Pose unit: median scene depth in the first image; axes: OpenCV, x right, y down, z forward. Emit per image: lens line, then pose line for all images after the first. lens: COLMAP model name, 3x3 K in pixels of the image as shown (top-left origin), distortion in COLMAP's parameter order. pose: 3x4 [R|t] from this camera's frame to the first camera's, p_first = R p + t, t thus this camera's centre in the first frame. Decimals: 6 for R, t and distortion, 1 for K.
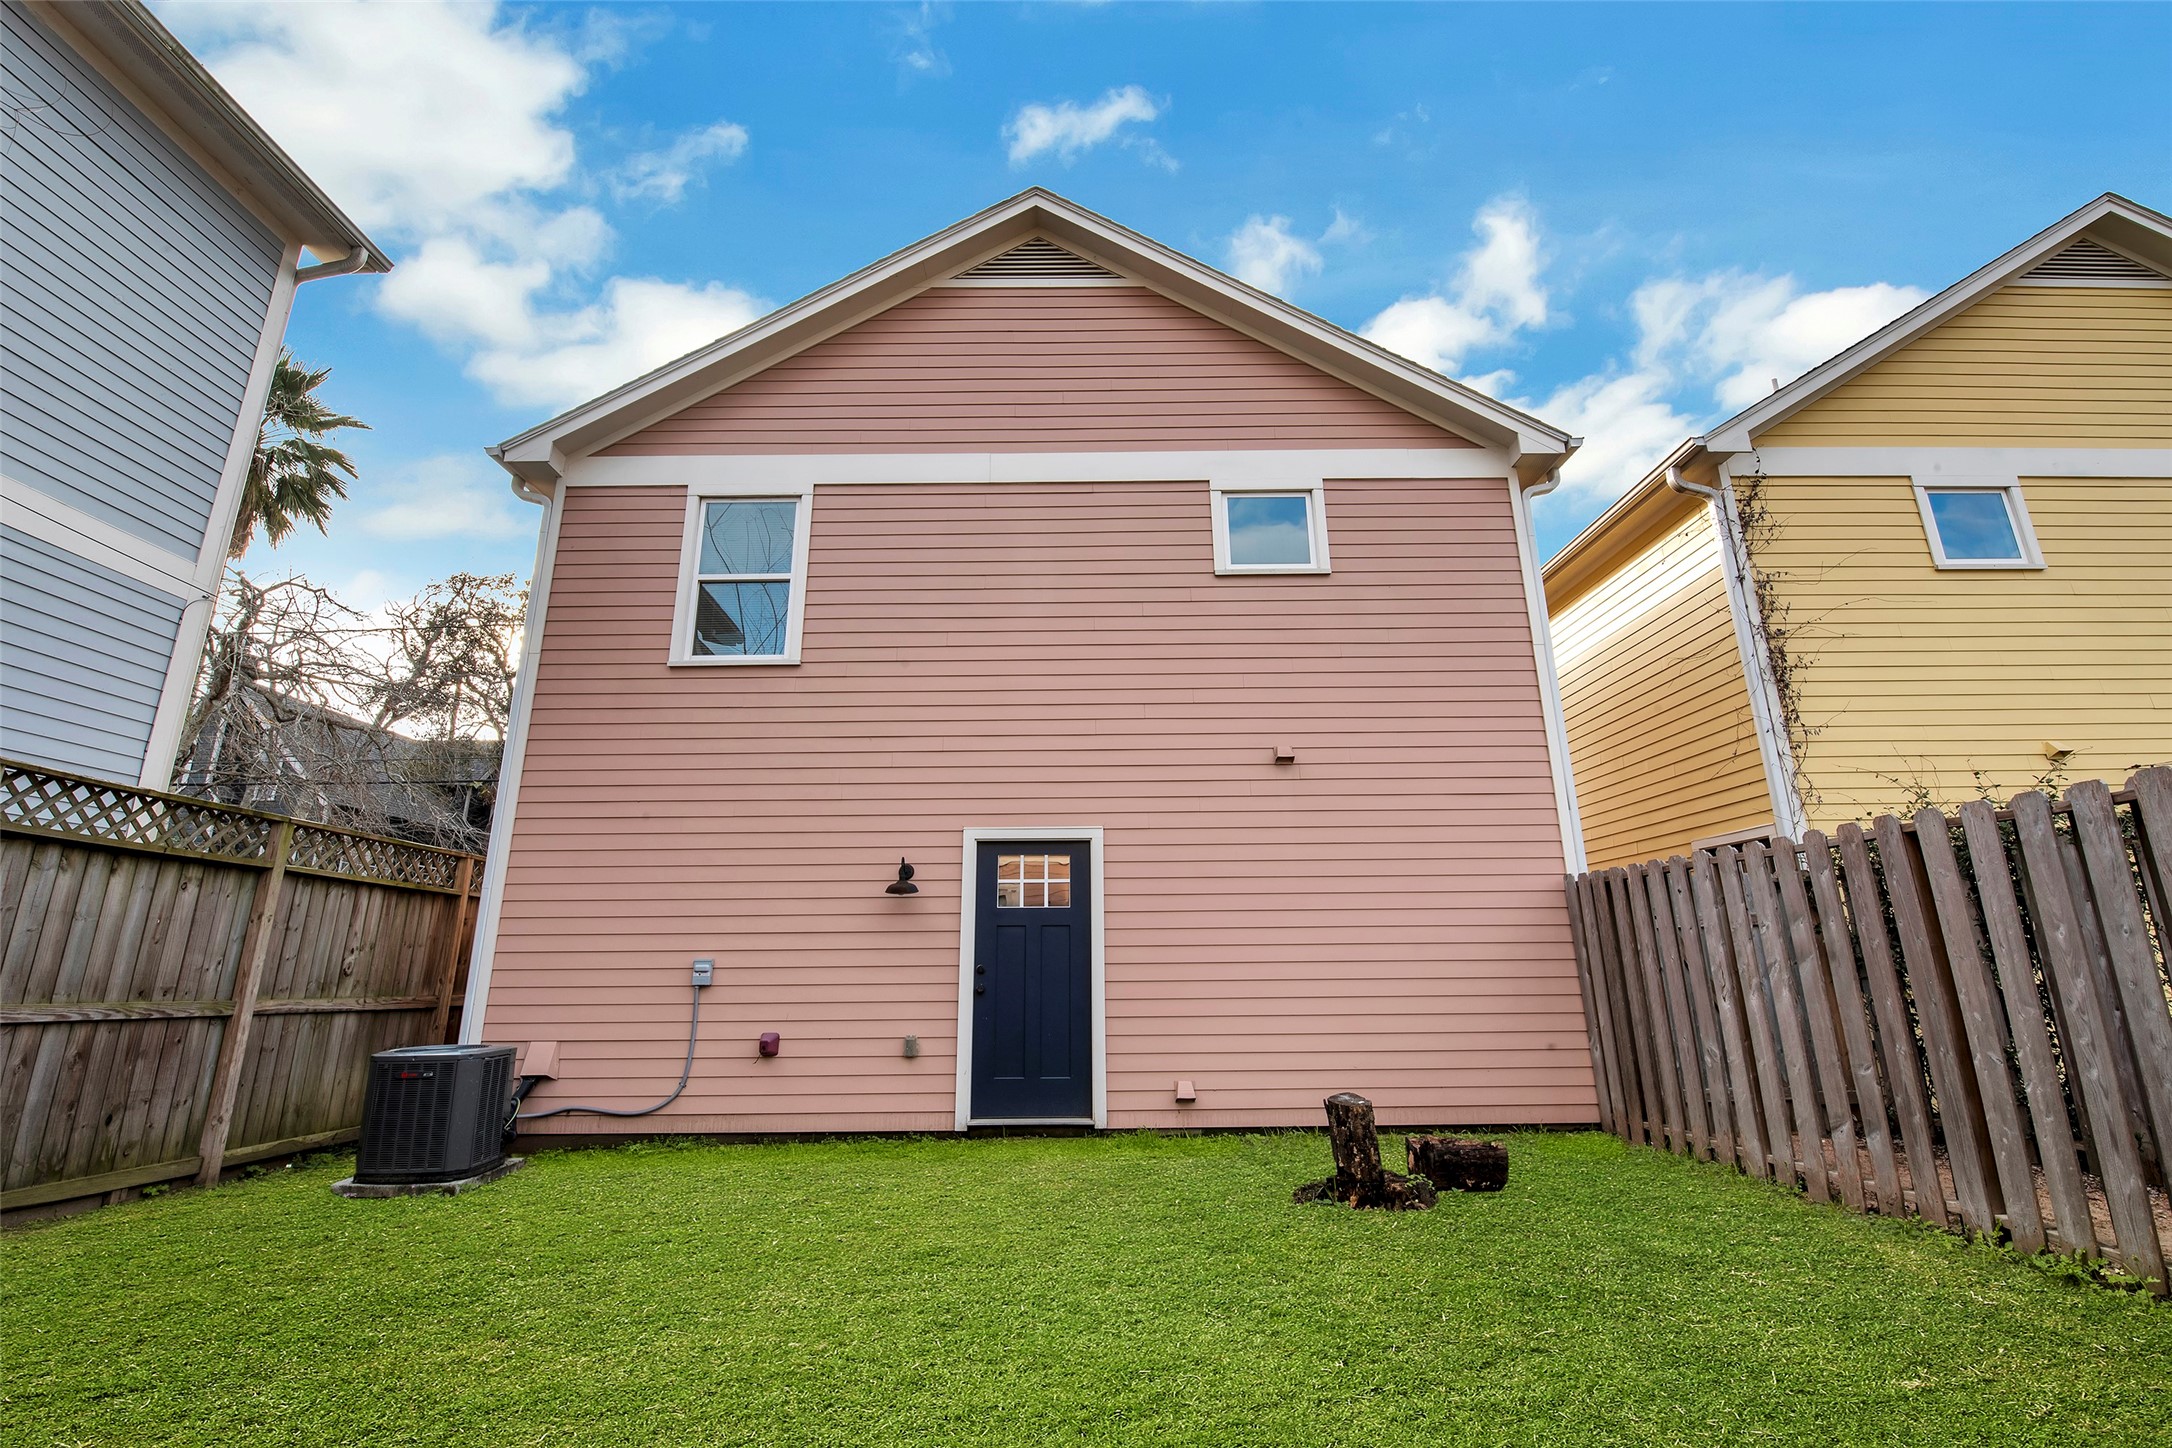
lens RADIAL K [[943.2, 0, 1084.8], [0, 943.2, 704.2], [0, 0, 1]] dist [0.000447, -0.009088]
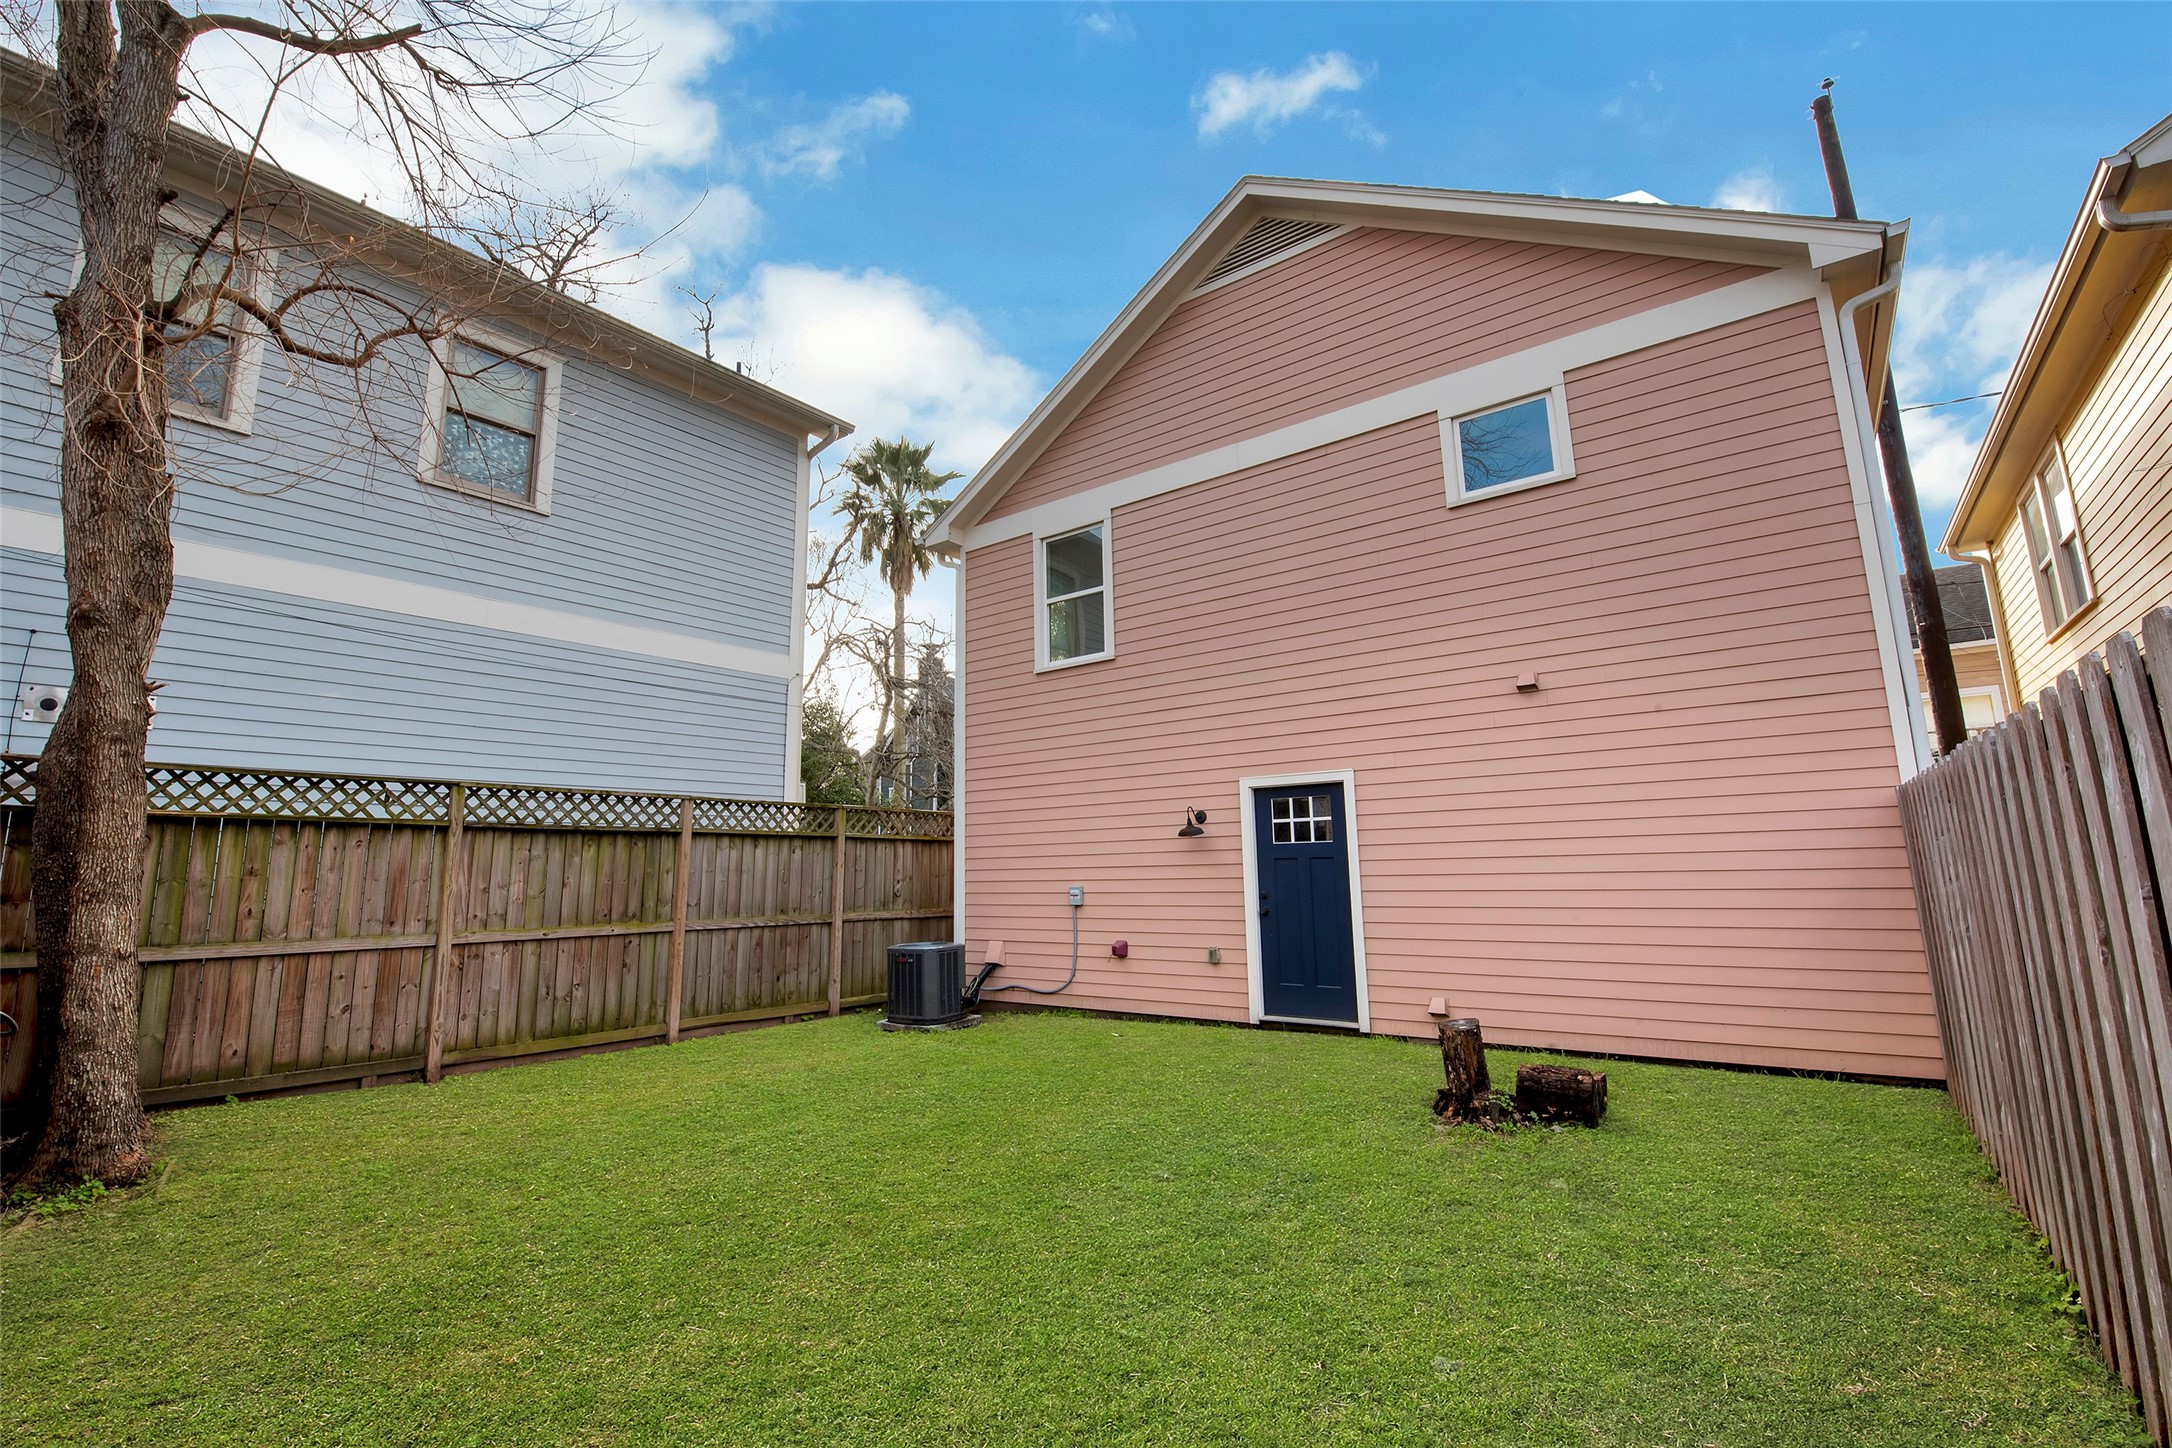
lens RADIAL K [[943.2, 0, 1084.8], [0, 943.2, 704.2], [0, 0, 1]] dist [0.000447, -0.009088]
pose [[0.798113, -0.111721, -0.592059, 0.456149], [0.174953, 0.983291, 0.050296, -0.057871], [0.576548, -0.143724, 0.804323, -0.059483]]
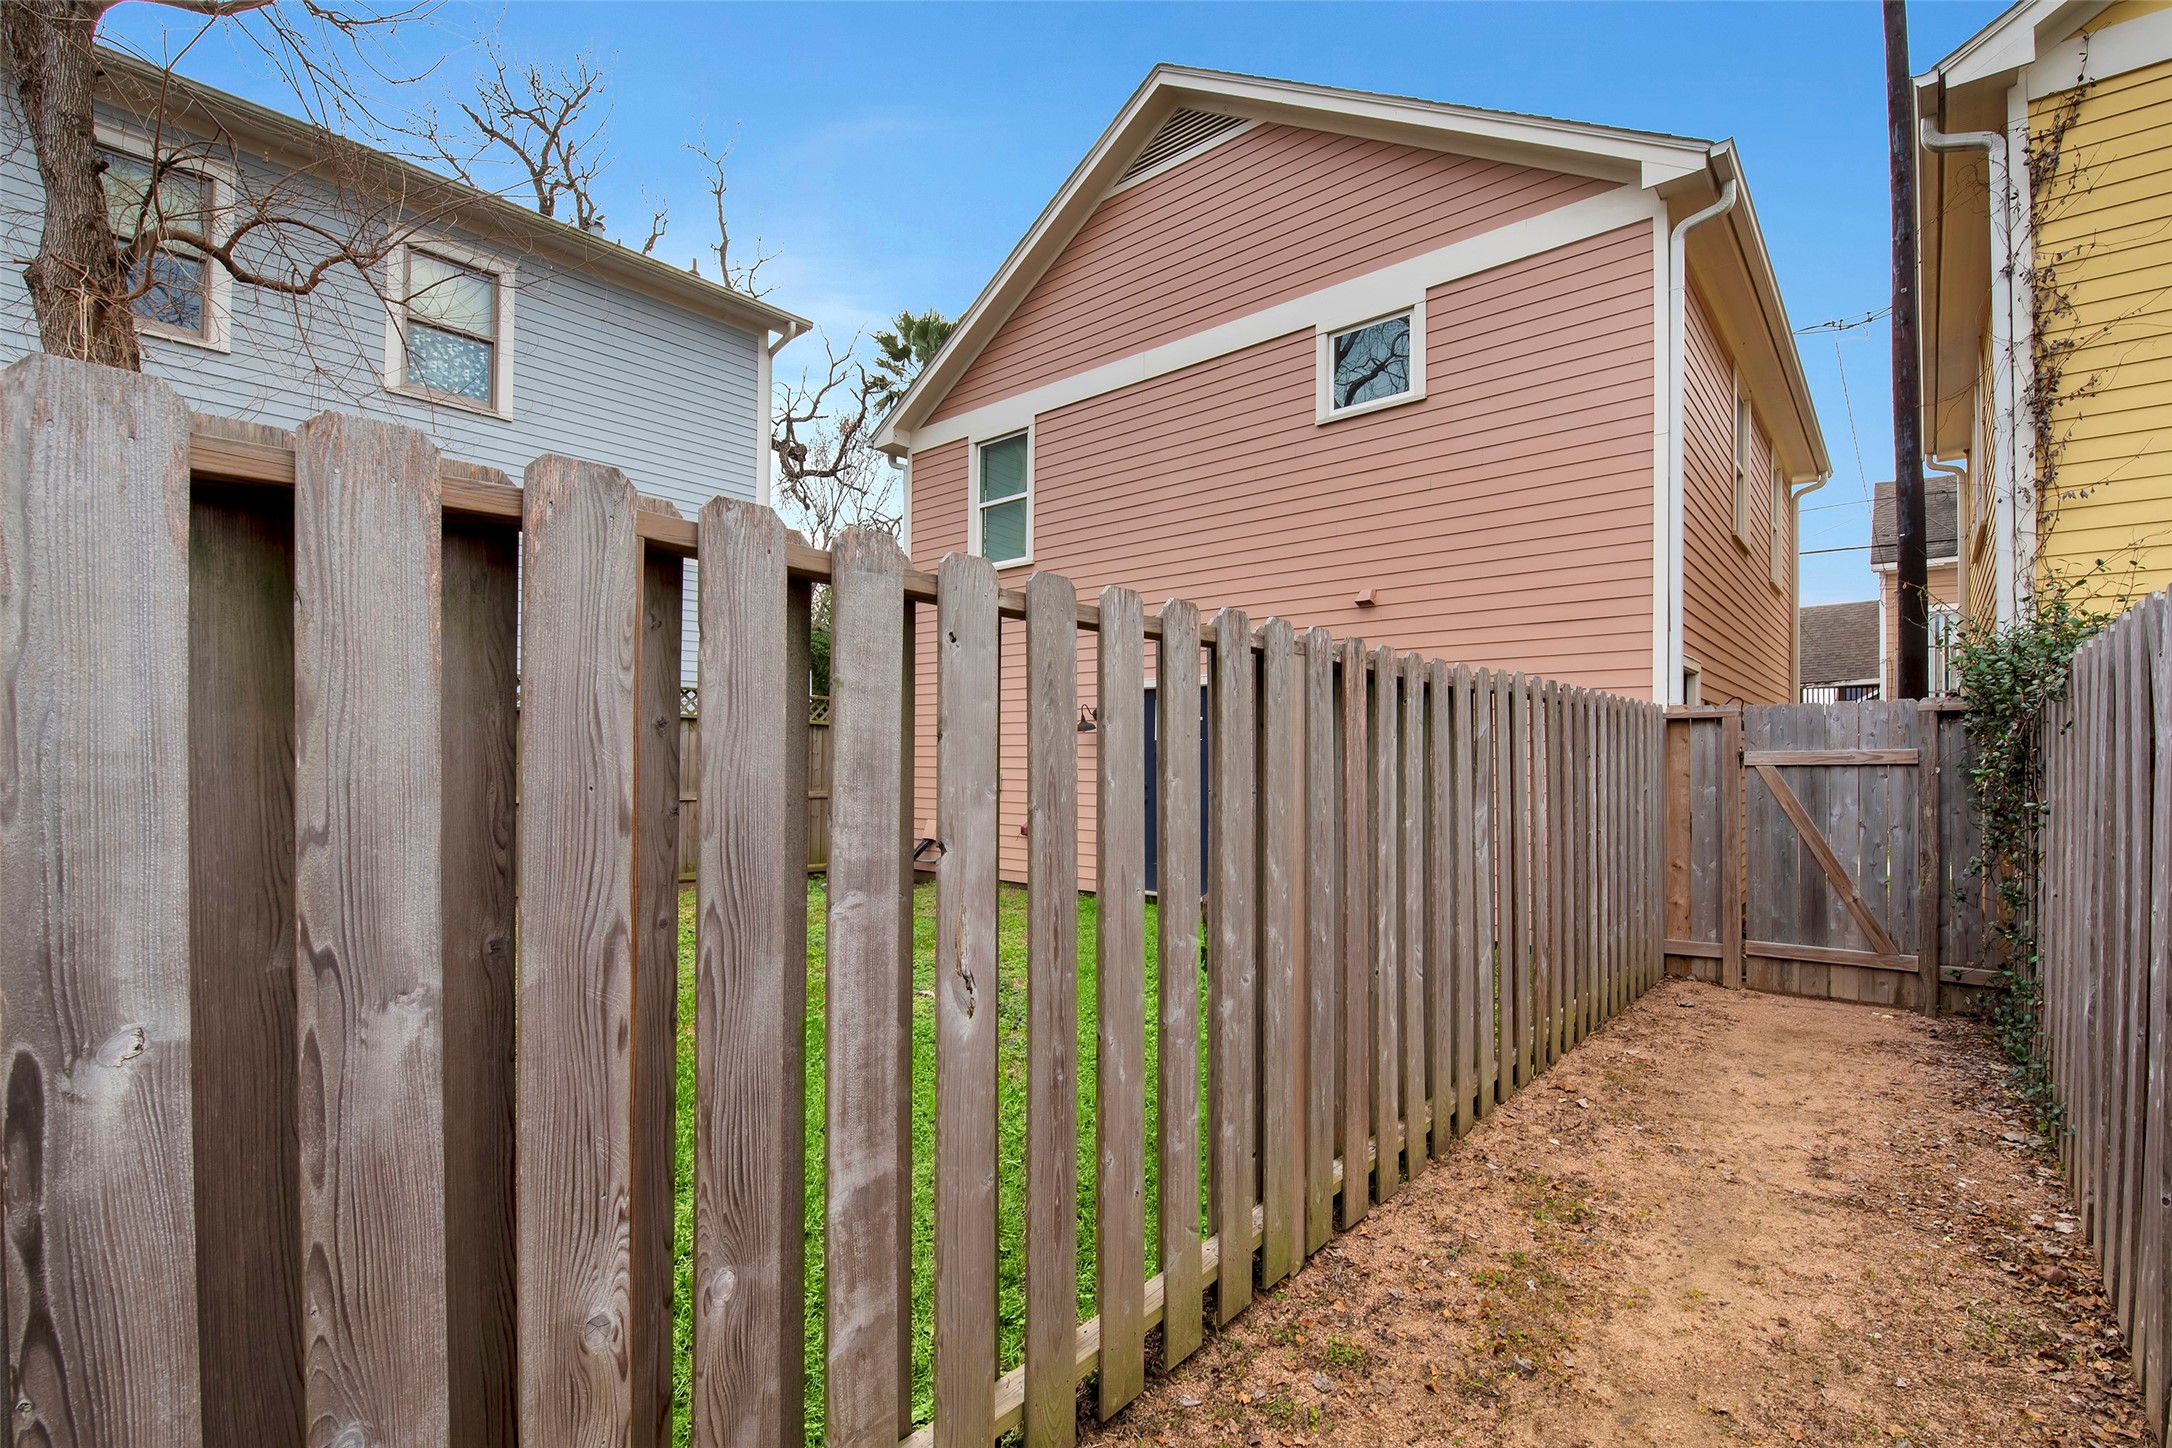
lens RADIAL K [[974.8, 0, 1095.4], [0, 974.8, 753.2], [0, 0, 1]] dist [0.005020, -0.010316]
pose [[0.753255, 0.010032, -0.657652, 0.757898], [0.162161, 0.966185, 0.200474, -0.050005], [0.637425, -0.257654, 0.726157, -0.026995]]
